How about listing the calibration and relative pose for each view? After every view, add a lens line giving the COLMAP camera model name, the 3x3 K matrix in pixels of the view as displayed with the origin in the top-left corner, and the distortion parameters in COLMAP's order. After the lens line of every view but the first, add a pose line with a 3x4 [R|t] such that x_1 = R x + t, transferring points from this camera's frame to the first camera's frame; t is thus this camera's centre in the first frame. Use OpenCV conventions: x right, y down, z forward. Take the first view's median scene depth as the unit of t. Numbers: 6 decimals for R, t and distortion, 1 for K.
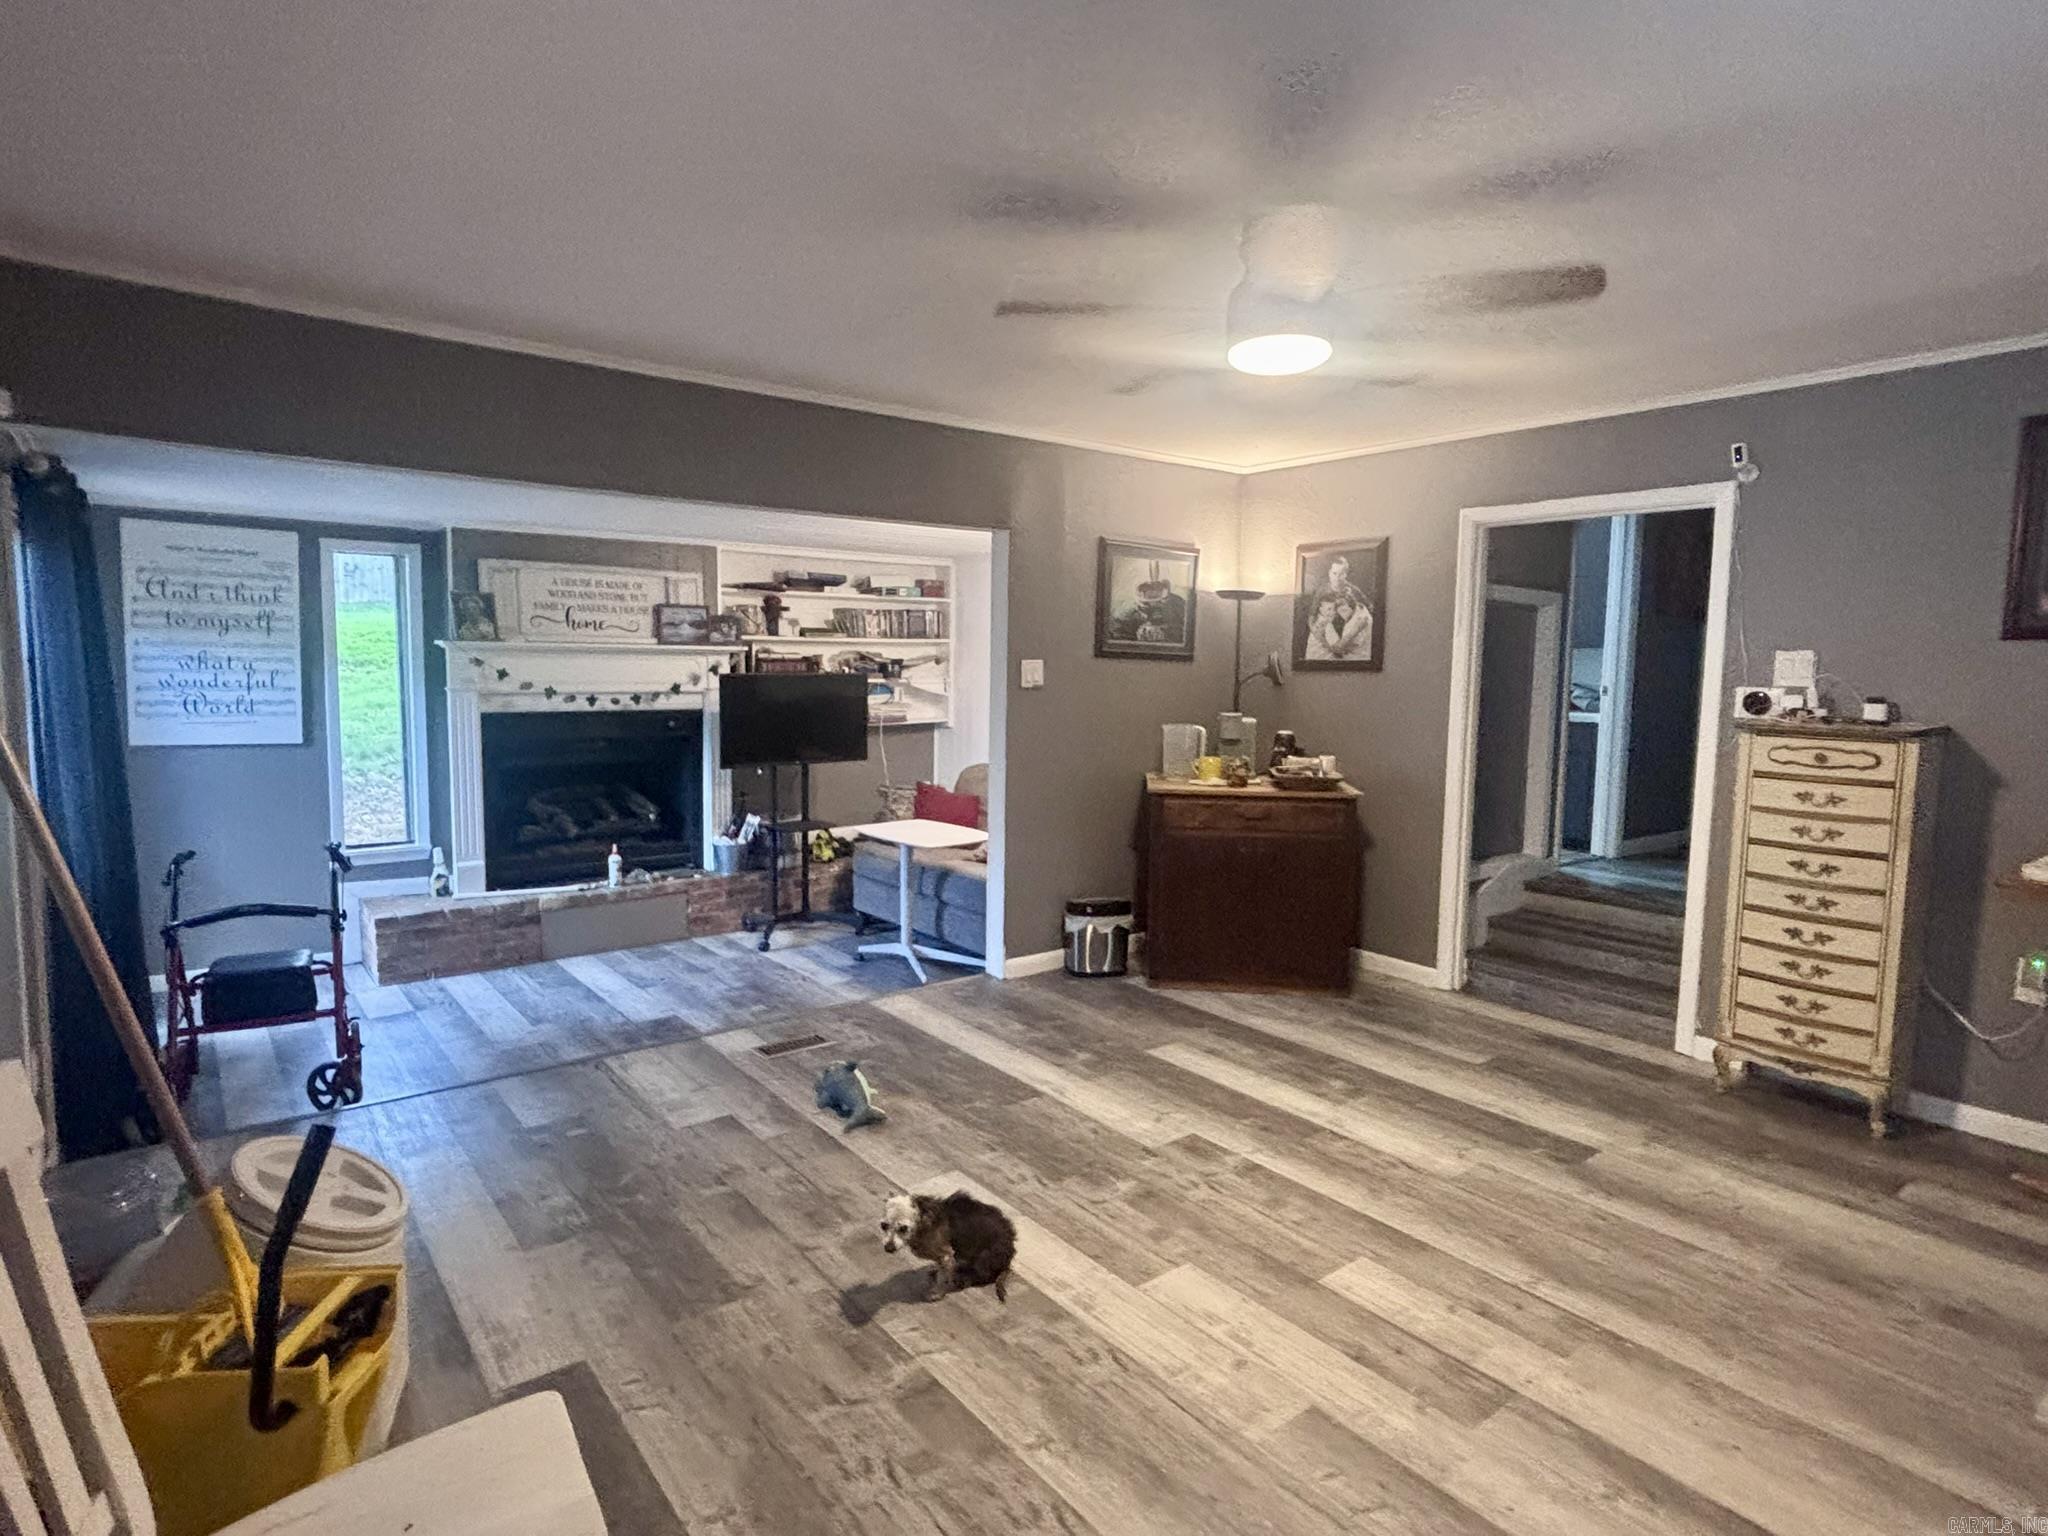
lens RADIAL K [[1076.0, 0, 1023.2], [0, 1076.0, 774.1], [0, 0, 1]] dist [0.046600, -0.073780]
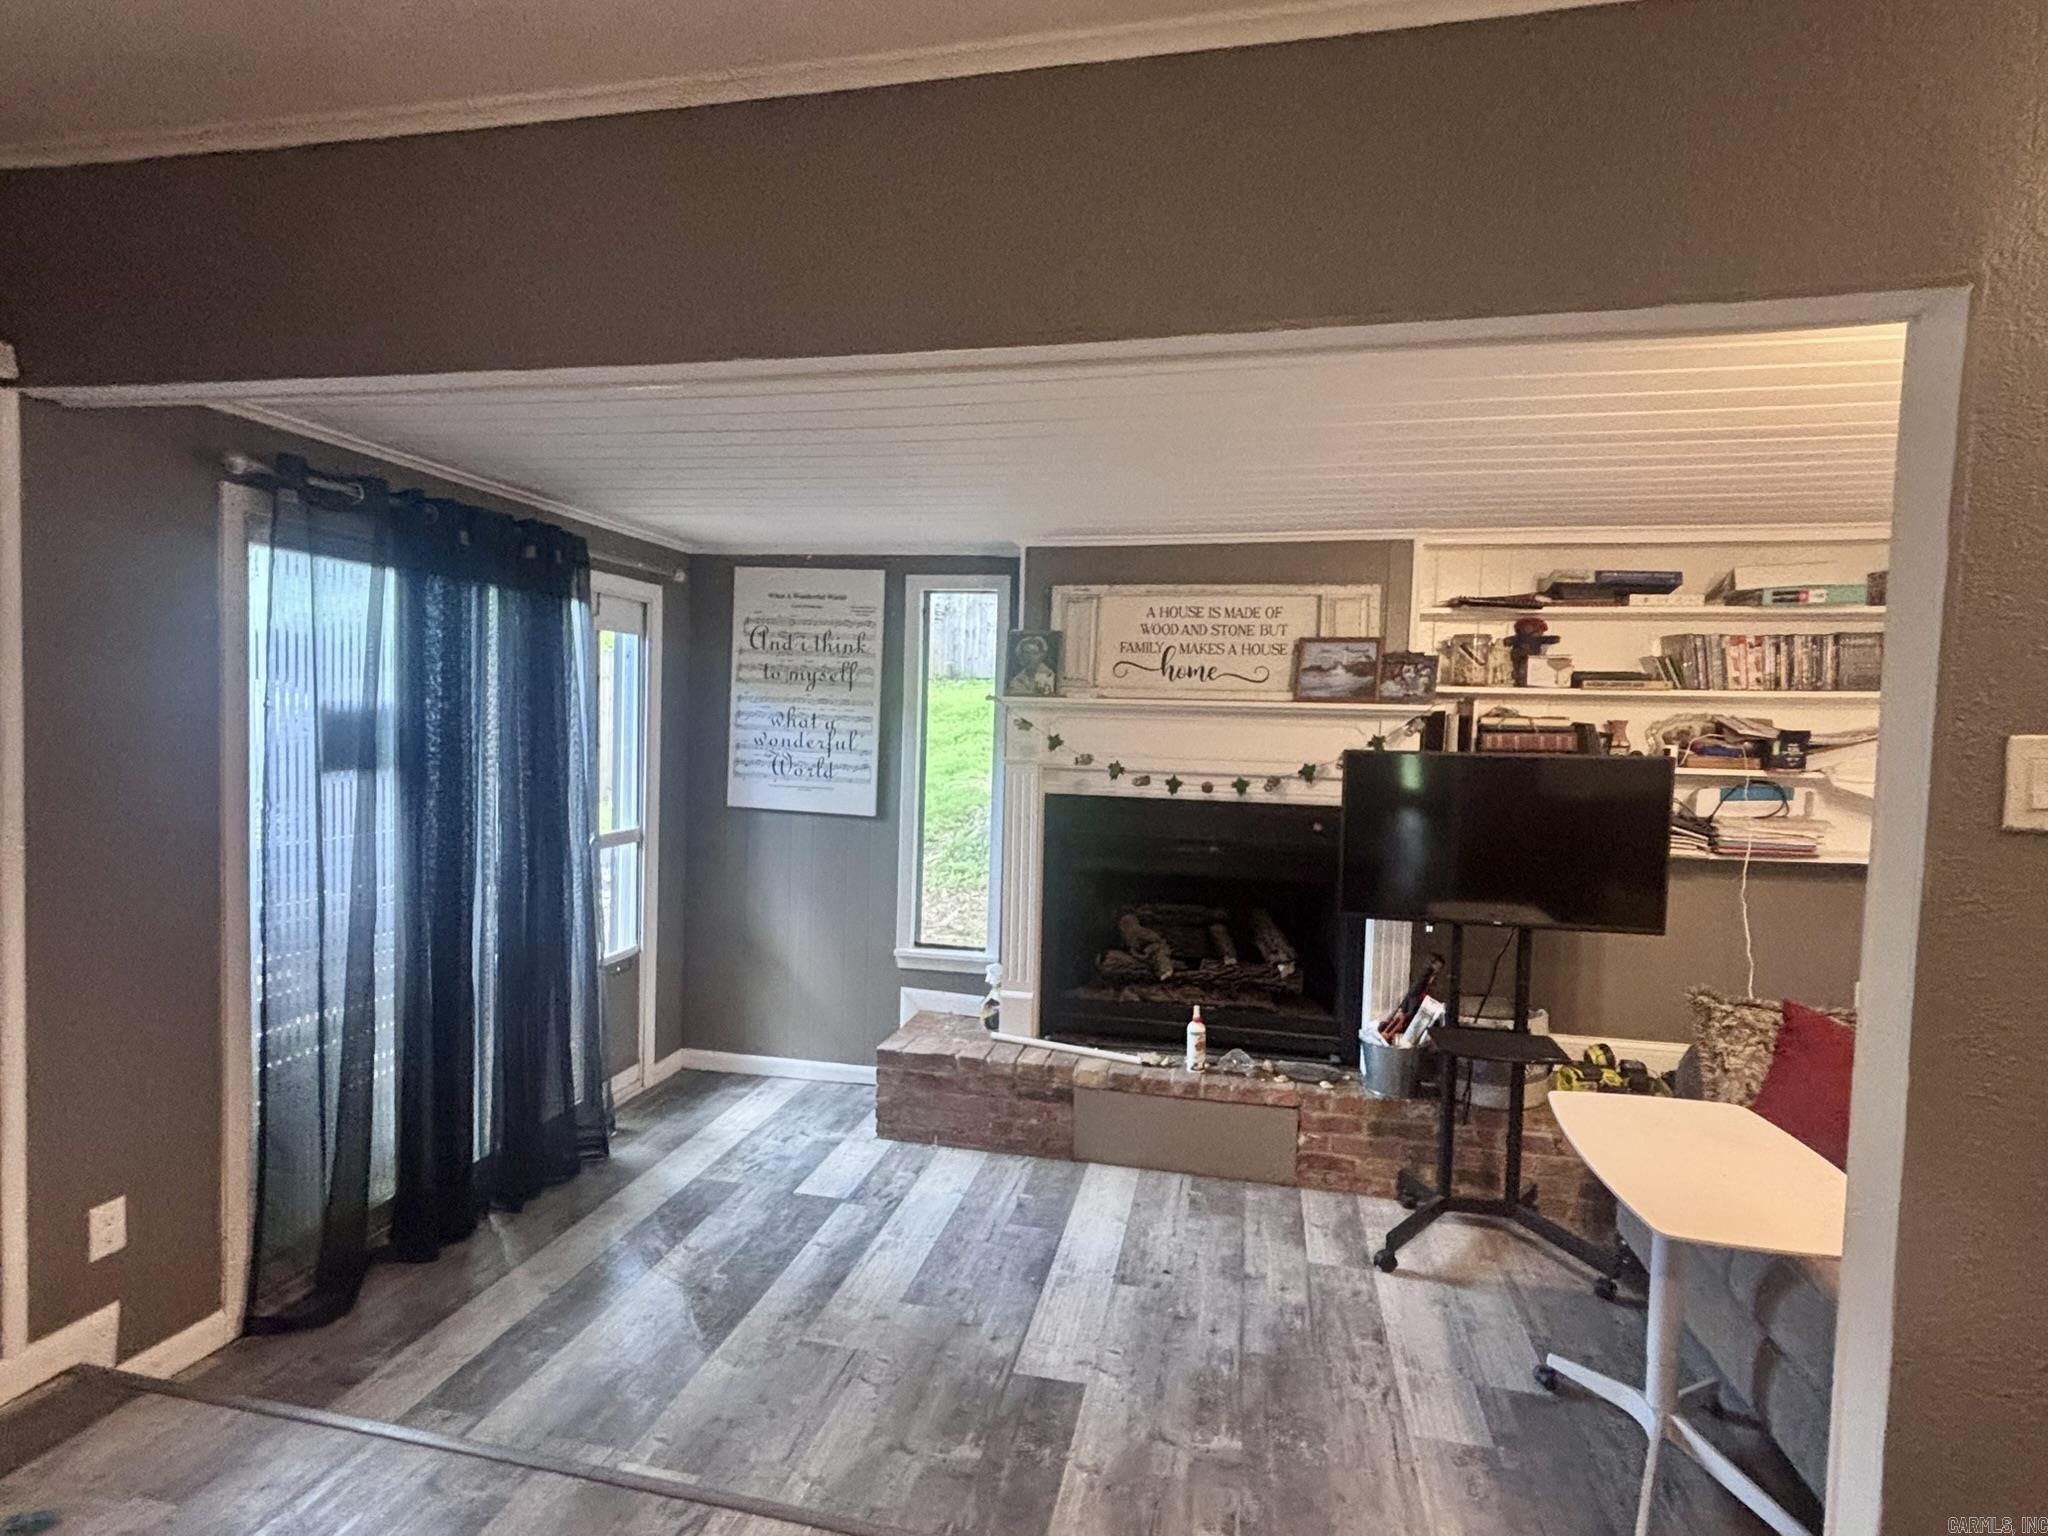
lens RADIAL K [[1048.4, 0, 1015.9], [0, 1048.4, 761.3], [0, 0, 1]] dist [0.048107, -0.080229]
pose [[0.629064, 0.040109, -0.776318, 0.045793], [-0.098165, 0.994772, -0.028149, -0.060808], [0.771130, 0.093915, 0.629713, 0.575520]]
